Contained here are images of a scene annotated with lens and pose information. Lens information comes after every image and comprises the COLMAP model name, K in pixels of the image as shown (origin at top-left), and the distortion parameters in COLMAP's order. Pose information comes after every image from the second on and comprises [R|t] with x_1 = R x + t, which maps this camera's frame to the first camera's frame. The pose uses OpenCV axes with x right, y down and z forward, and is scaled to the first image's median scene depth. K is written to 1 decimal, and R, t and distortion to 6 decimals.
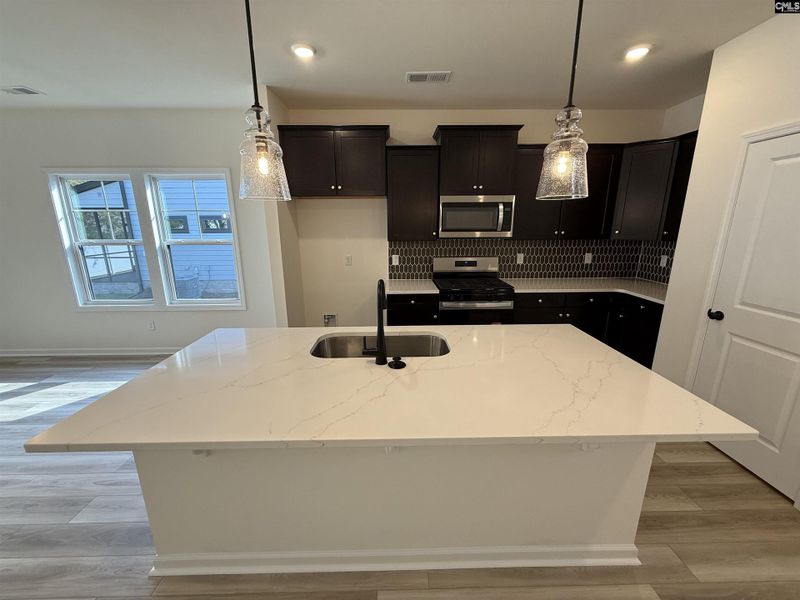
lens RADIAL K [[318.3, 0, 398.1], [0, 318.3, 299.9], [0, 0, 1]] dist [0.000653, -0.000122]
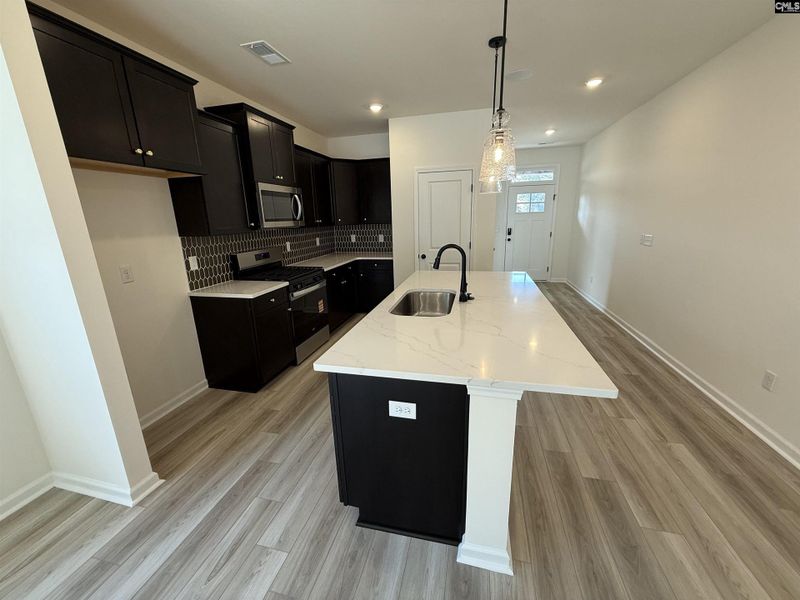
lens RADIAL K [[318.3, 0, 398.1], [0, 318.3, 299.9], [0, 0, 1]] dist [0.000653, -0.000122]
pose [[0.255990, -0.247462, 0.934469, -0.660852], [0.251191, 0.950501, 0.182896, -0.066112], [-0.933473, 0.187911, 0.305479, 0.377168]]
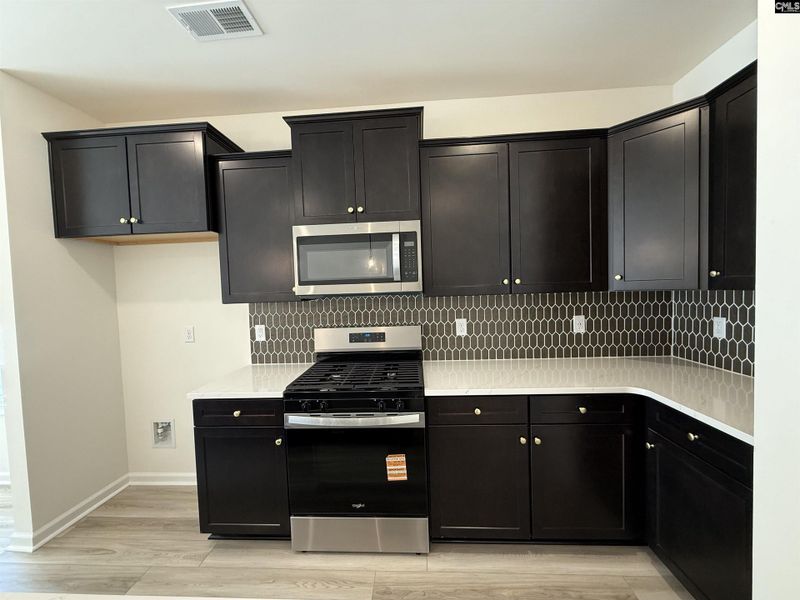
lens RADIAL K [[318.3, 0, 398.1], [0, 318.3, 299.9], [0, 0, 1]] dist [0.000653, -0.000122]
pose [[0.996552, -0.025636, -0.078912, 0.346224], [0.009720, 0.980593, -0.195812, -0.069930], [0.082400, 0.194370, 0.977461, 0.432649]]
